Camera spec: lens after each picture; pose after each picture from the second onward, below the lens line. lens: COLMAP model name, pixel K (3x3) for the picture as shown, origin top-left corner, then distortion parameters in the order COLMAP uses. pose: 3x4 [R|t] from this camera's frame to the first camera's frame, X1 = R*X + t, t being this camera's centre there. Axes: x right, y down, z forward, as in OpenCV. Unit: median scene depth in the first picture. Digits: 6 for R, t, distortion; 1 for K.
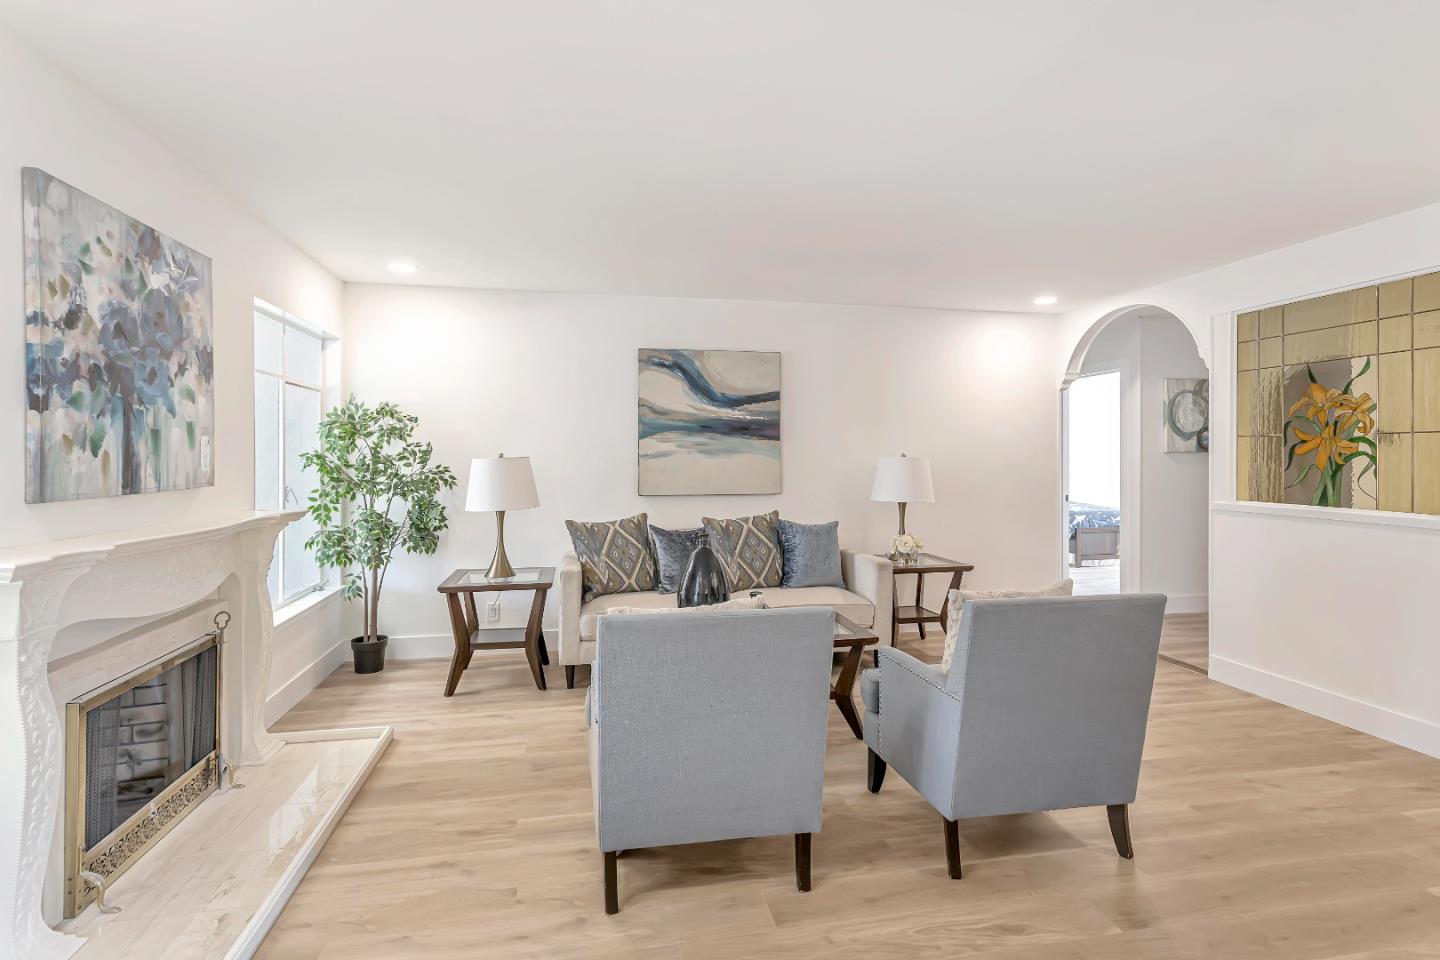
lens RADIAL K [[694.1, 0, 710.6], [0, 694.1, 455.7], [0, 0, 1]] dist [0.001260, 0.000968]
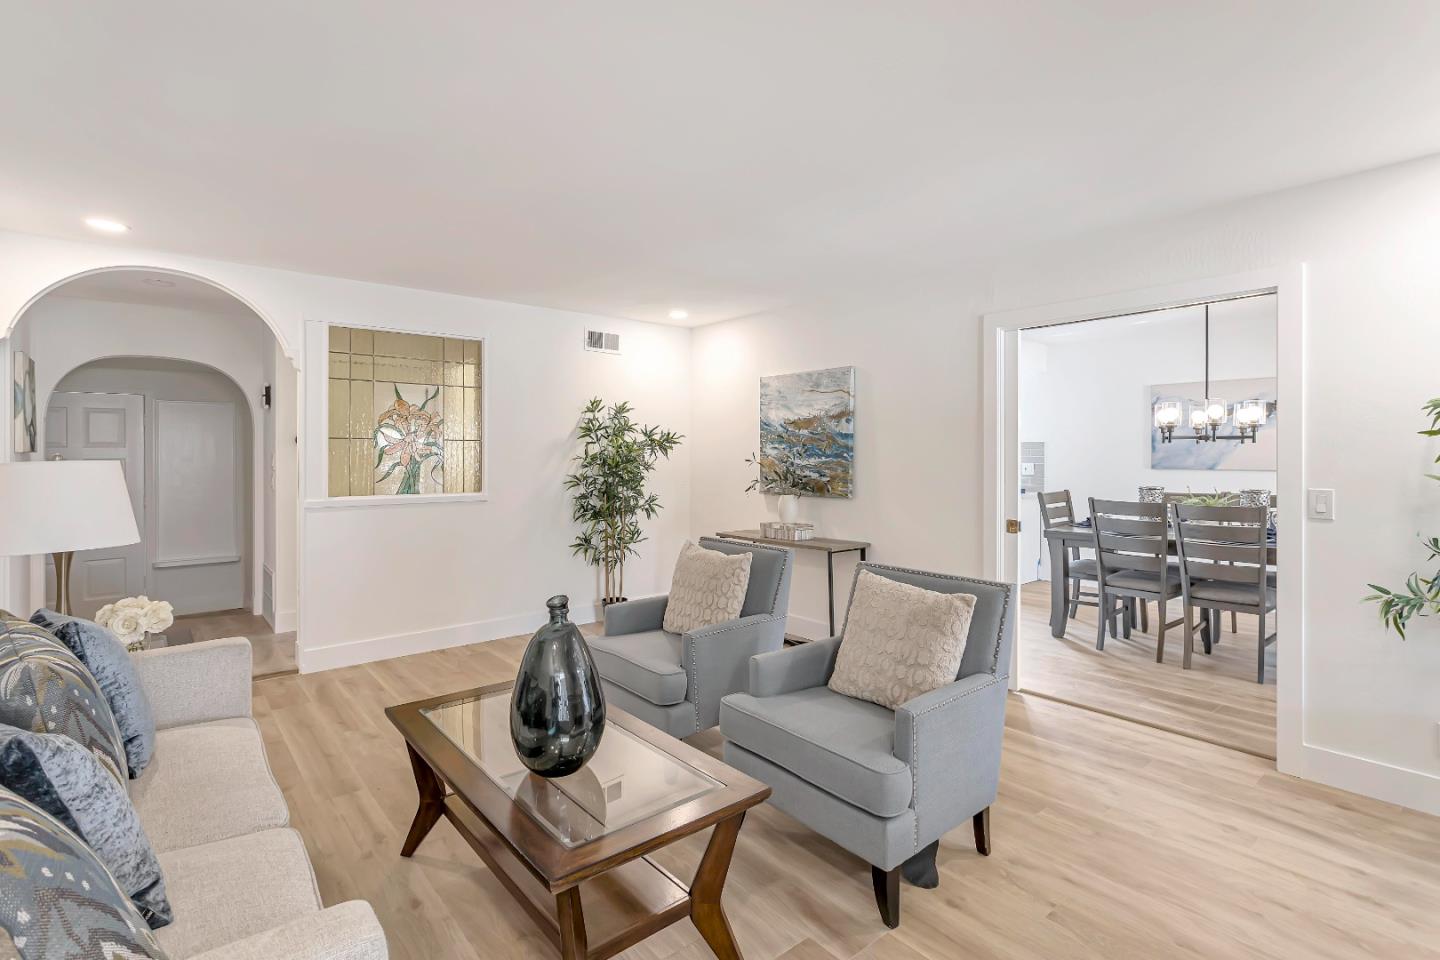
lens RADIAL K [[694.1, 0, 710.6], [0, 694.1, 455.7], [0, 0, 1]] dist [0.001260, 0.000968]
pose [[-0.485362, -0.007934, 0.874277, -0.562632], [-0.000607, 0.999962, 0.008737, -0.011803], [-0.874313, 0.003710, -0.485348, 1.185462]]
